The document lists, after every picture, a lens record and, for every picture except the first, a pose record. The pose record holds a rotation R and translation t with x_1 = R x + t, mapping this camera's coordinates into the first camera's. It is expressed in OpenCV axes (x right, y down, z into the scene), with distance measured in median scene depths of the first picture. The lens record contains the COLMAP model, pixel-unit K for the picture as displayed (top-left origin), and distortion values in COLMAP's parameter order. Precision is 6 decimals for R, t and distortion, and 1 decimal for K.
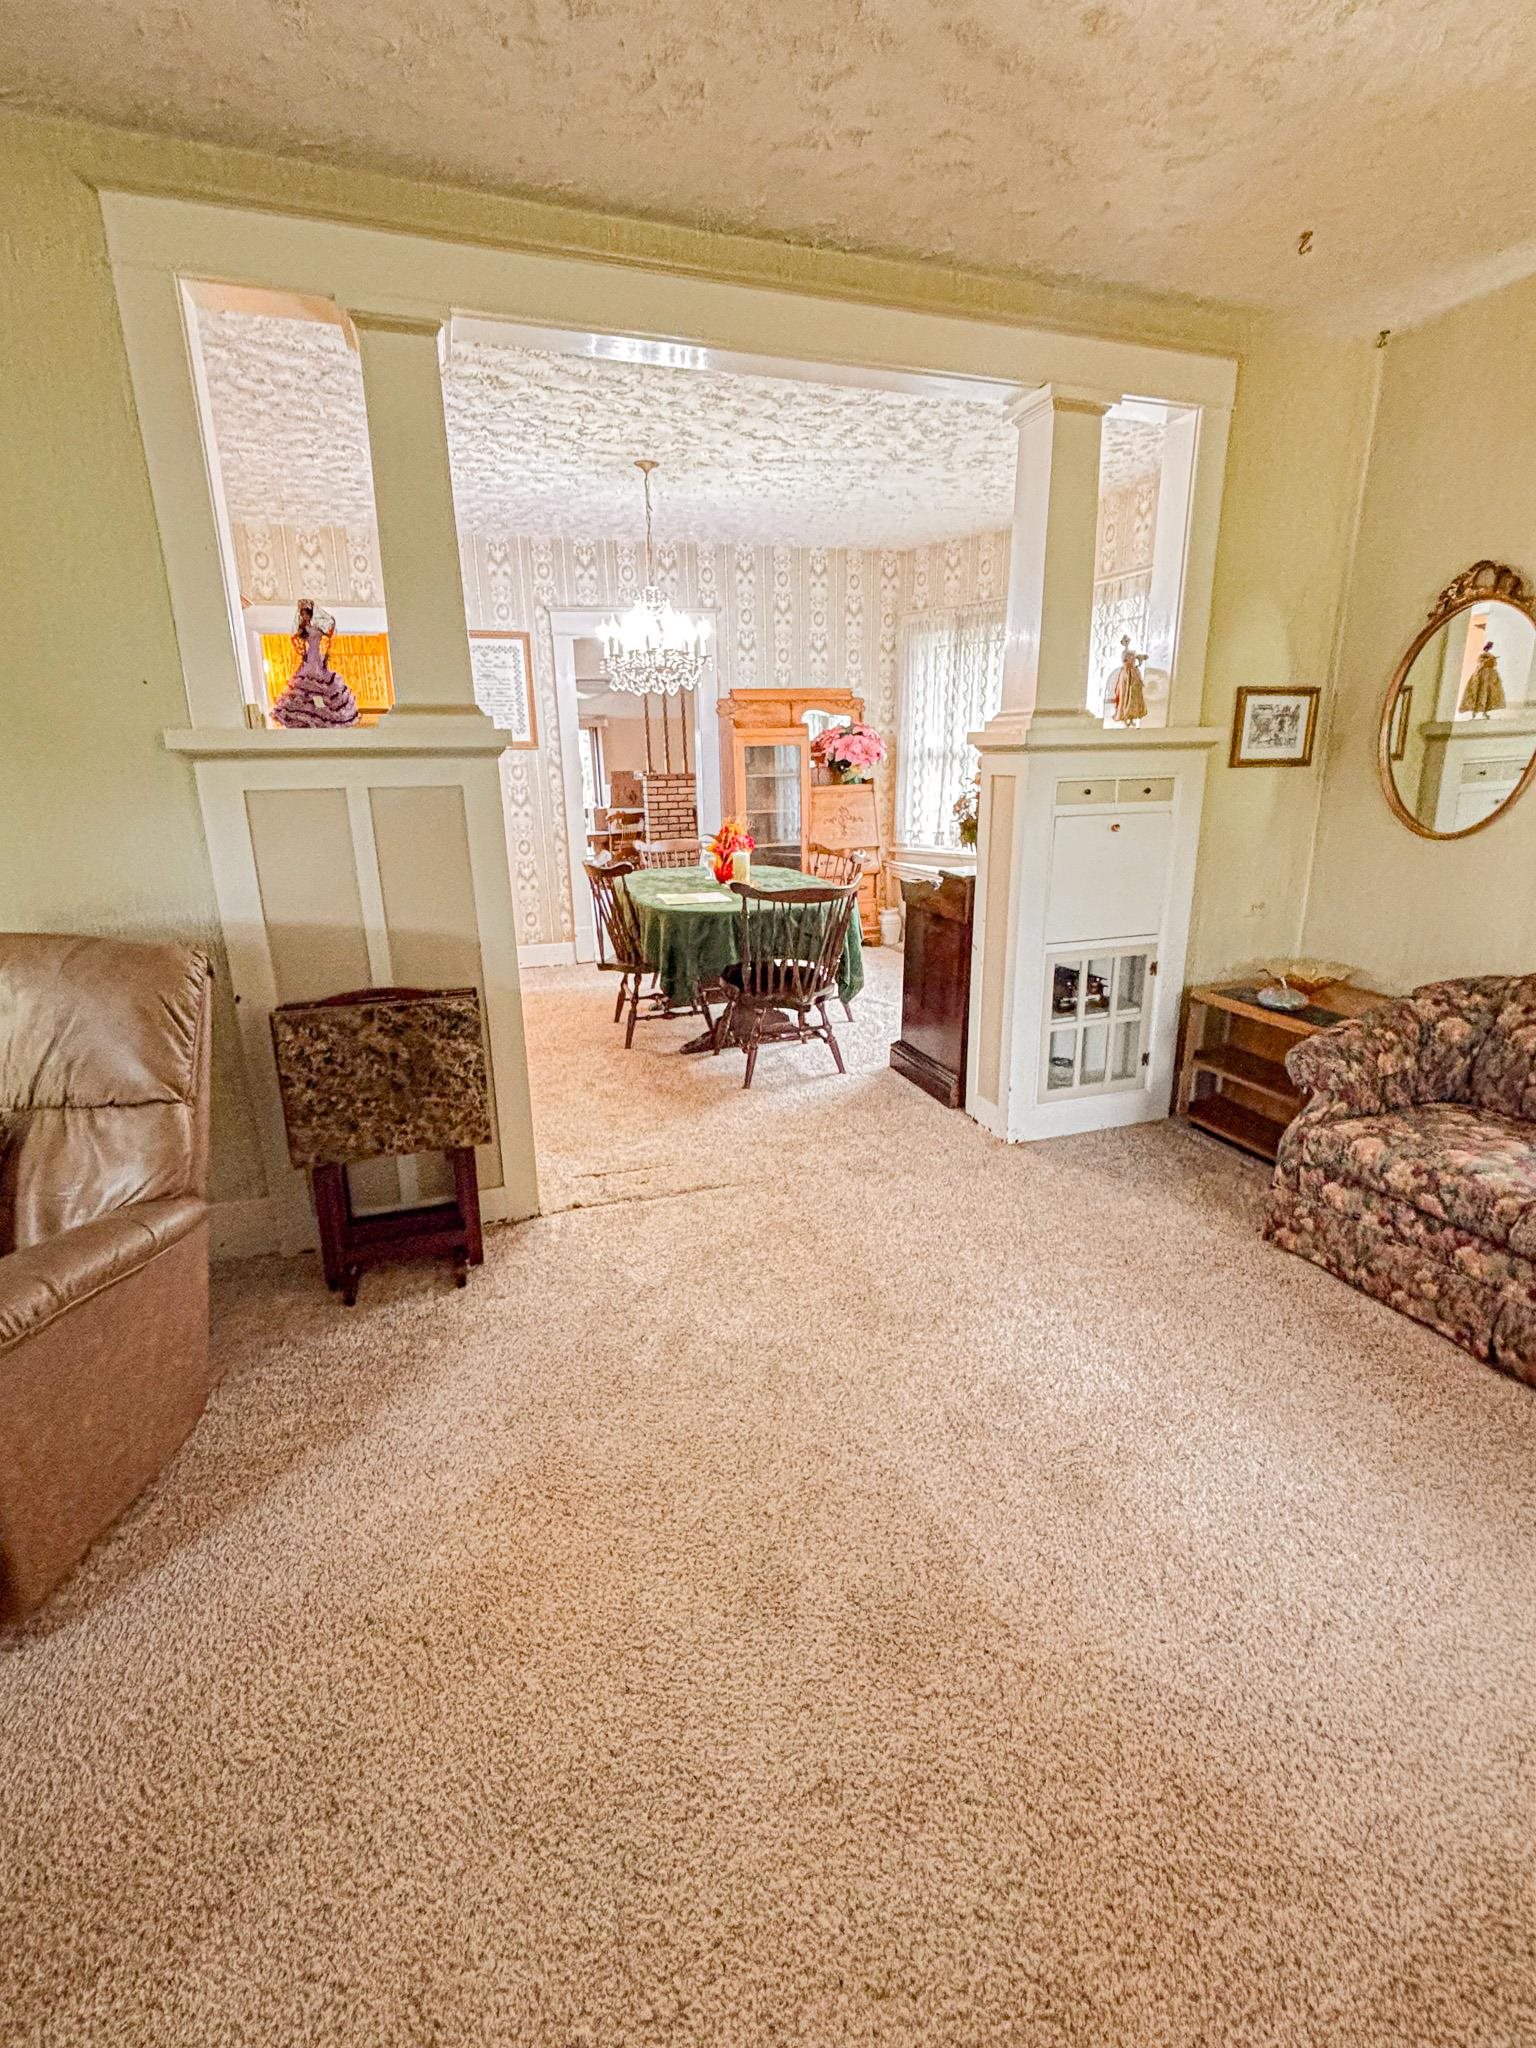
lens RADIAL K [[913.5, 0, 760.3], [0, 913.5, 1010.0], [0, 0, 1]] dist [-0.000784, -0.000013]
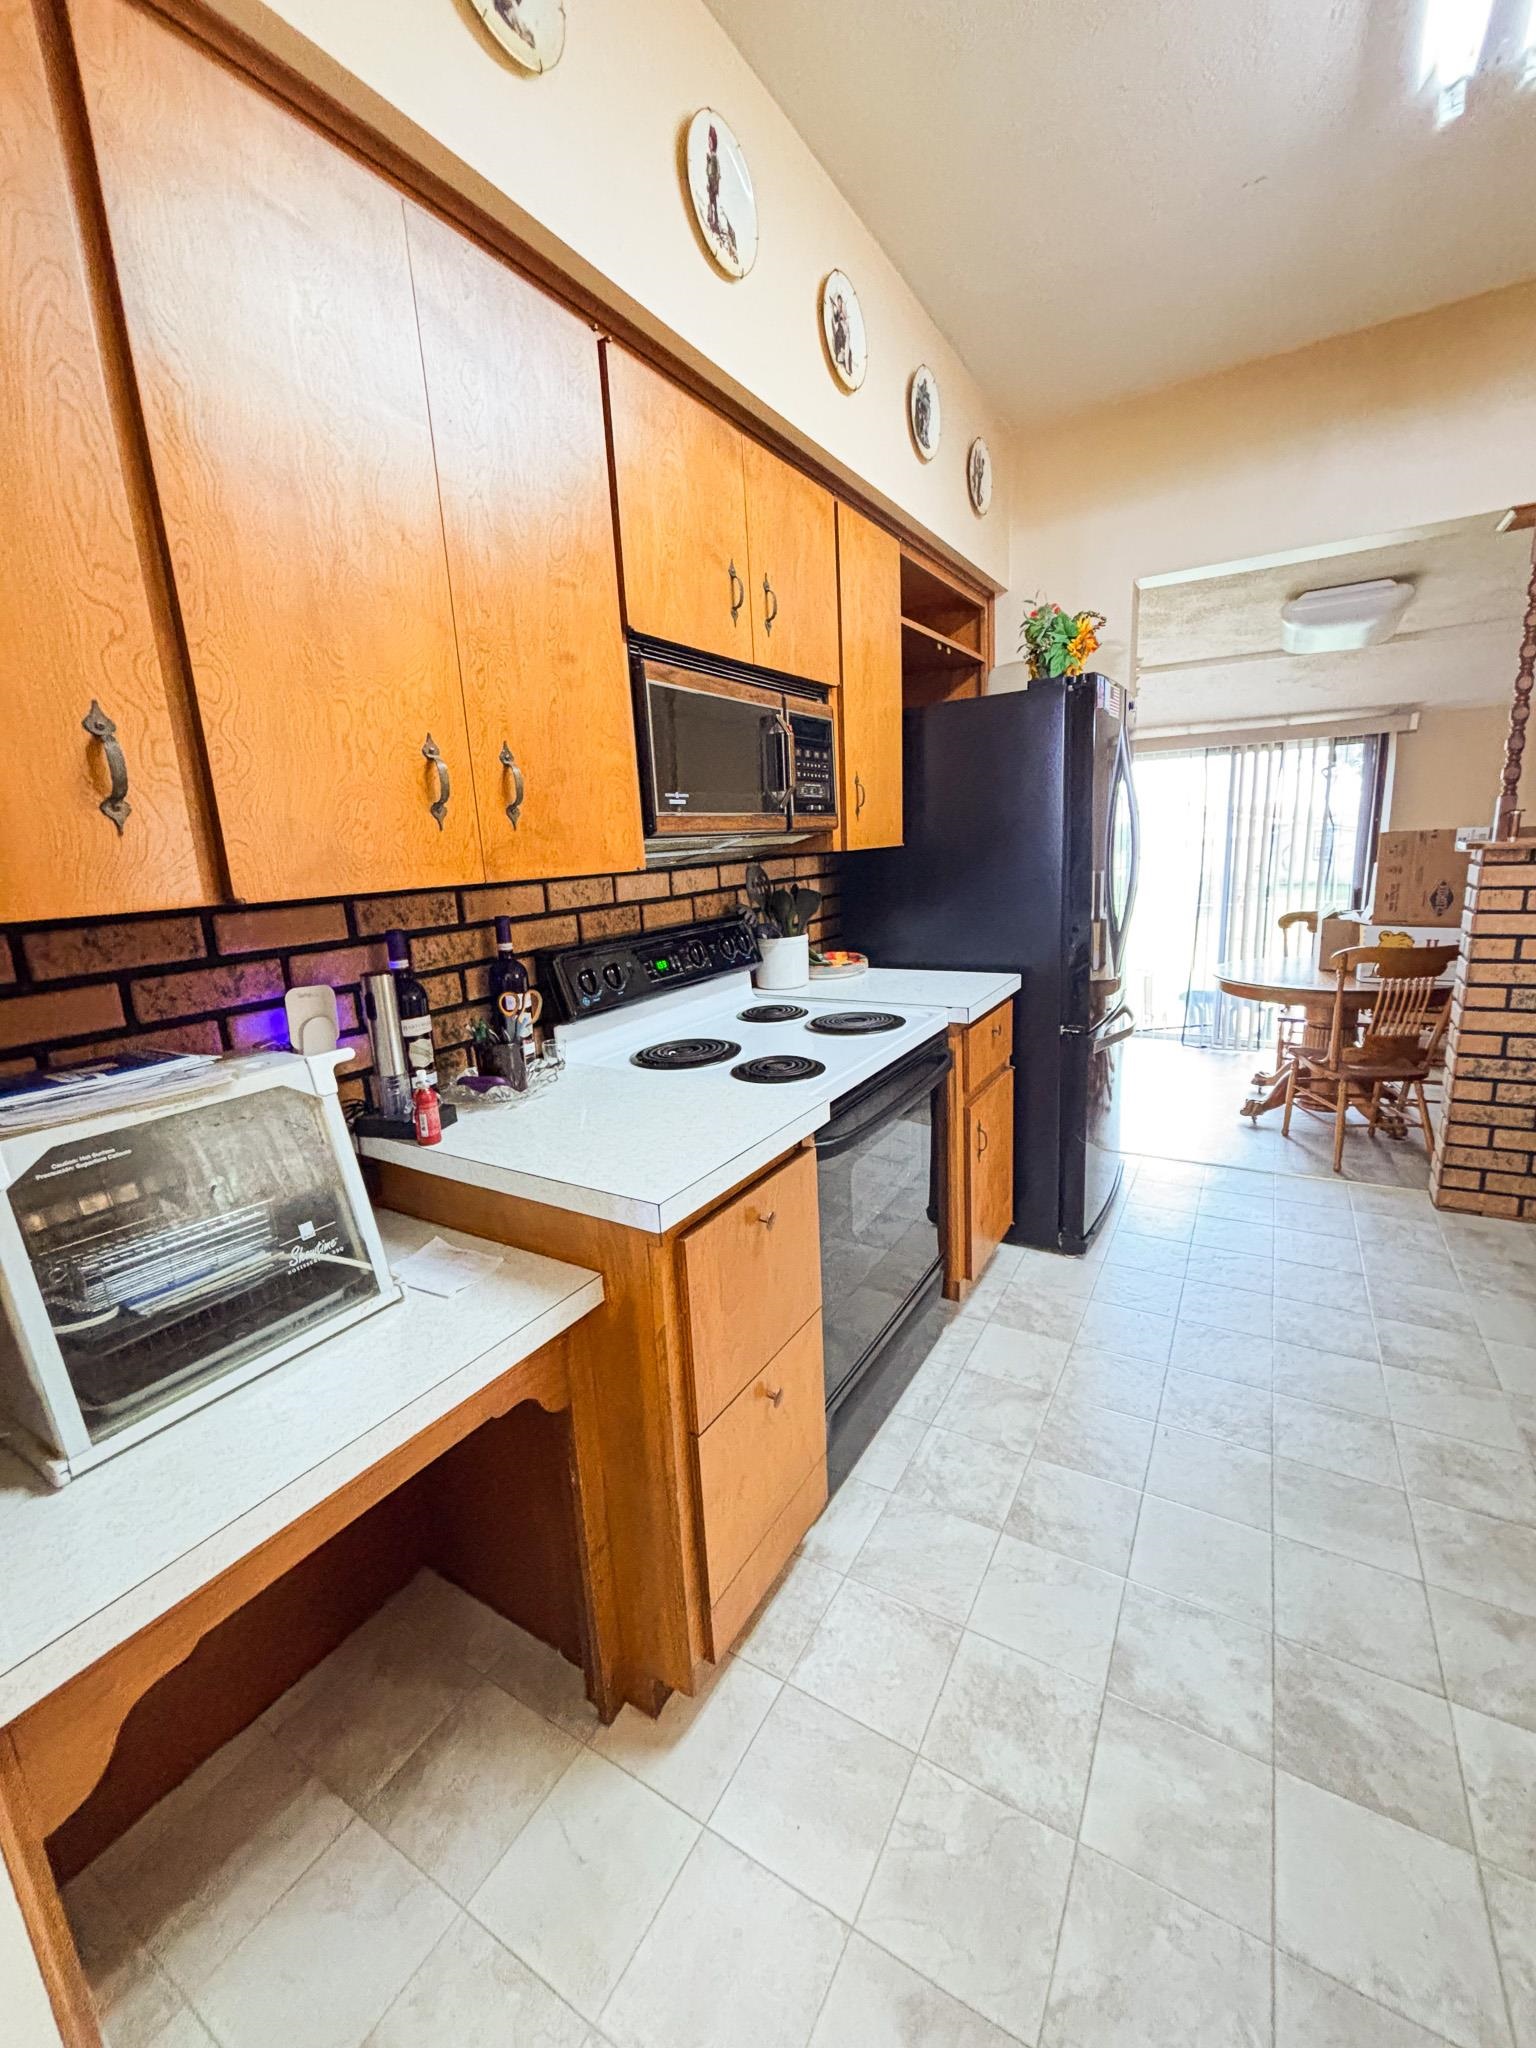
lens RADIAL K [[821.5, 0, 764.2], [0, 821.5, 1020.3], [0, 0, 1]] dist [-0.008881, 0.001979]
pose [[0.651006, 0.155567, -0.742960, -0.070045], [-0.175237, 0.983136, 0.052309, -0.170583], [0.738568, 0.096141, 0.667289, 0.641881]]
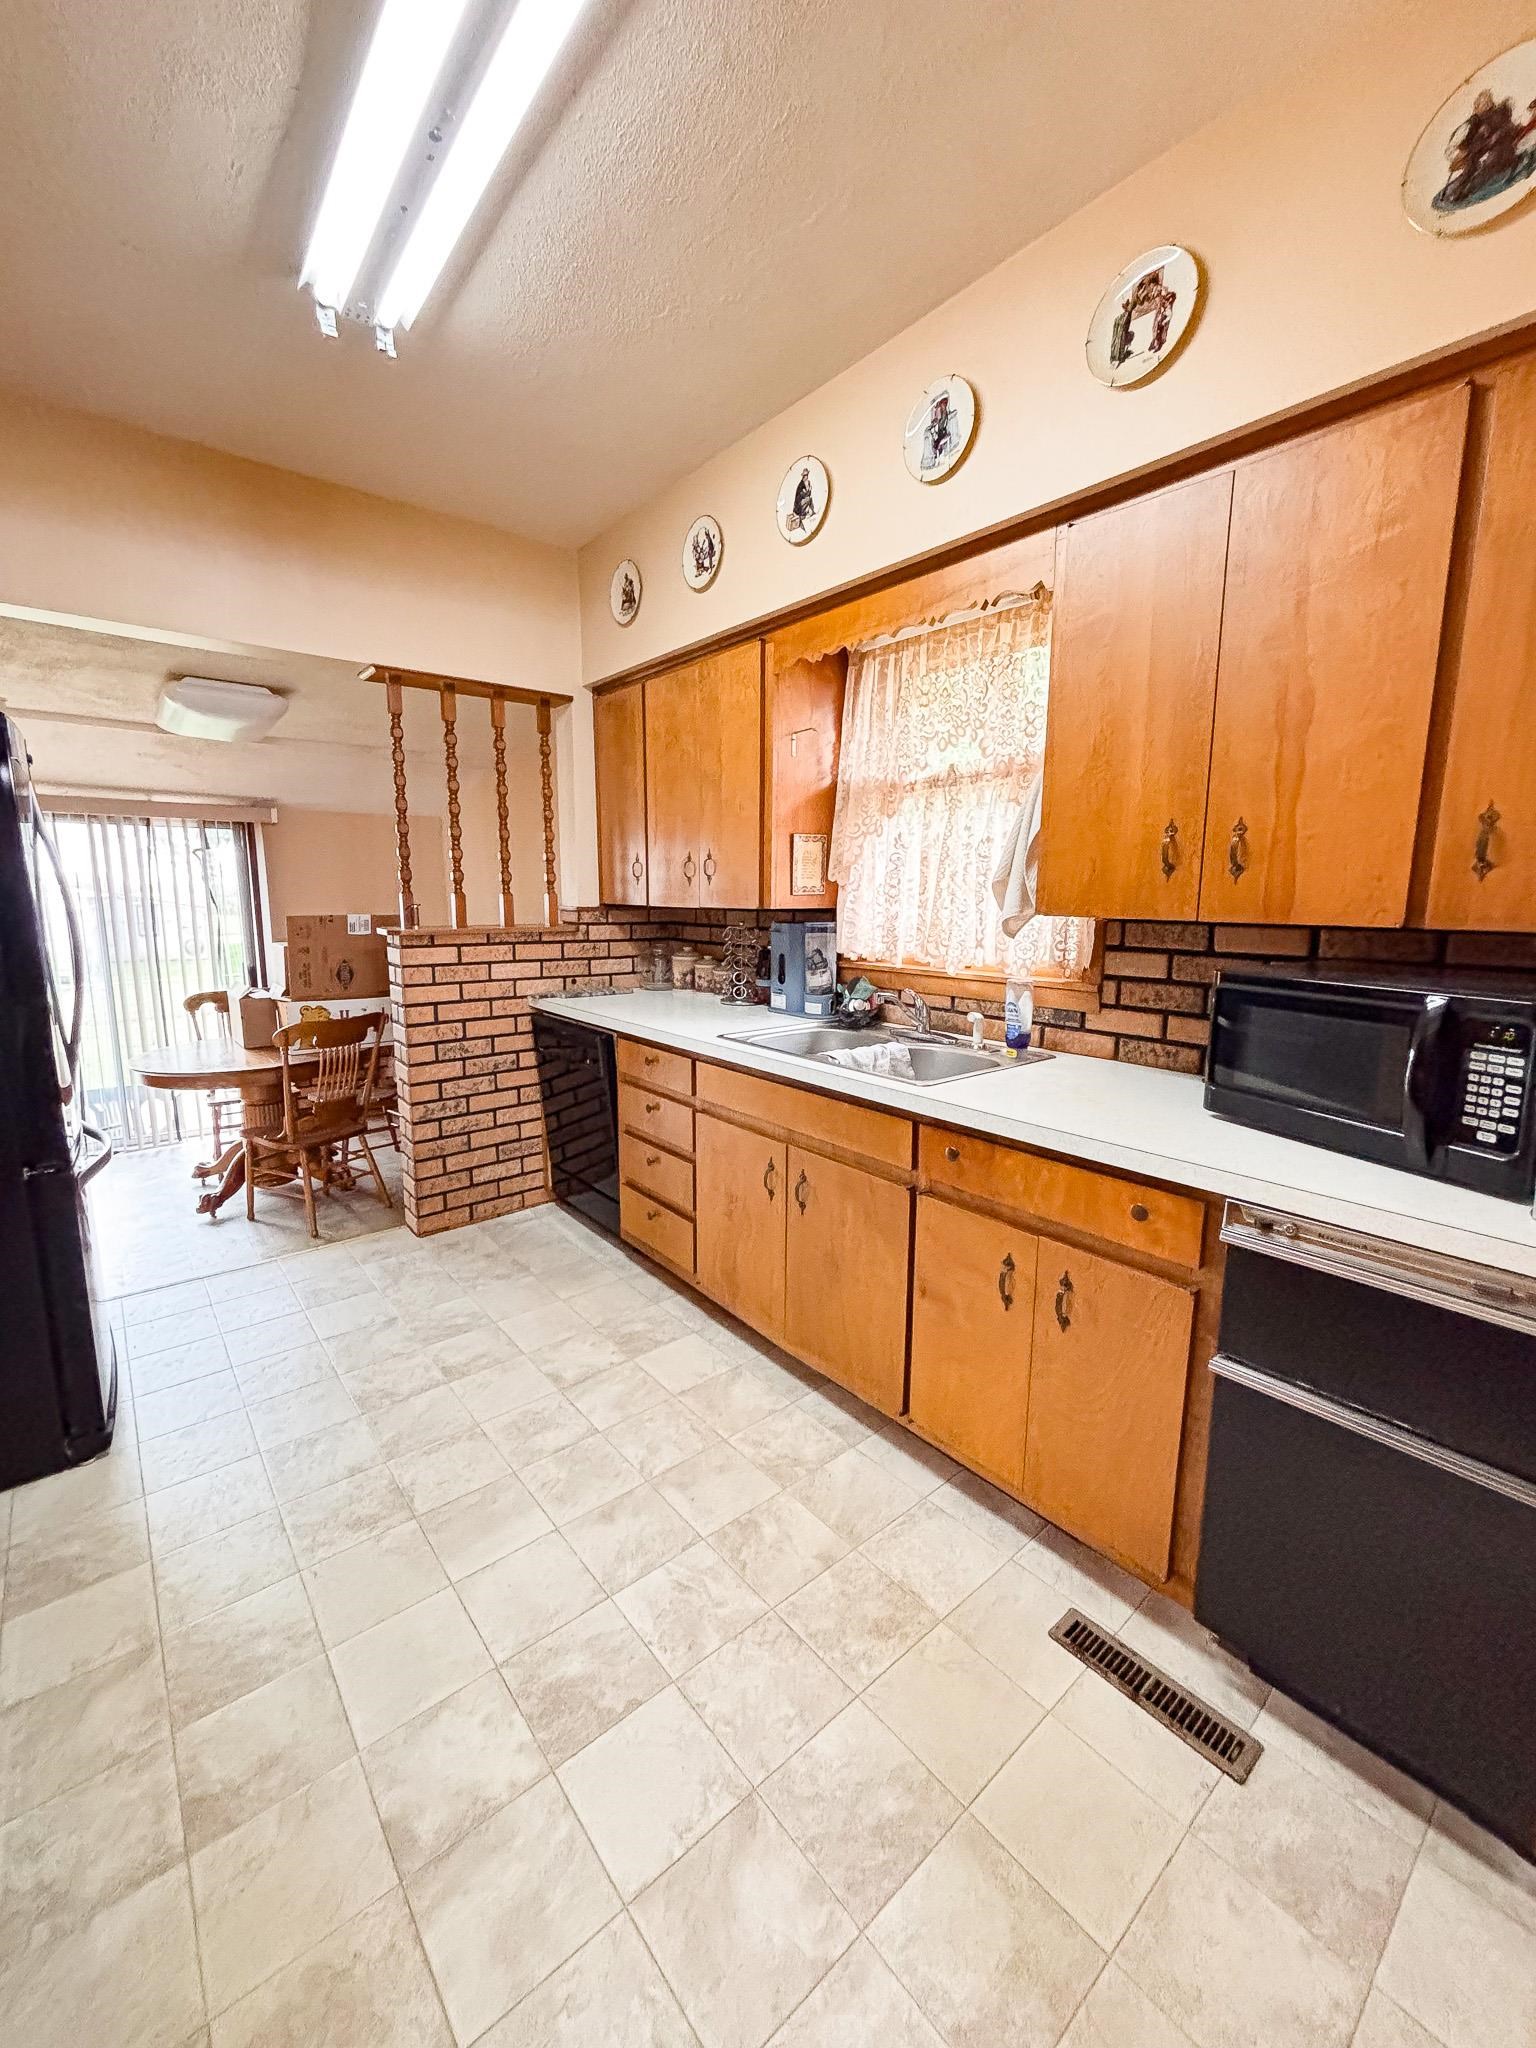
lens RADIAL K [[821.5, 0, 774.0], [0, 821.5, 1020.7], [0, 0, 1]] dist [-0.008881, 0.001979]
pose [[0.927677, -0.024019, 0.372610, -0.107608], [0.070279, 0.991324, -0.111070, -0.172379], [-0.366710, 0.129224, 0.921317, 0.637809]]
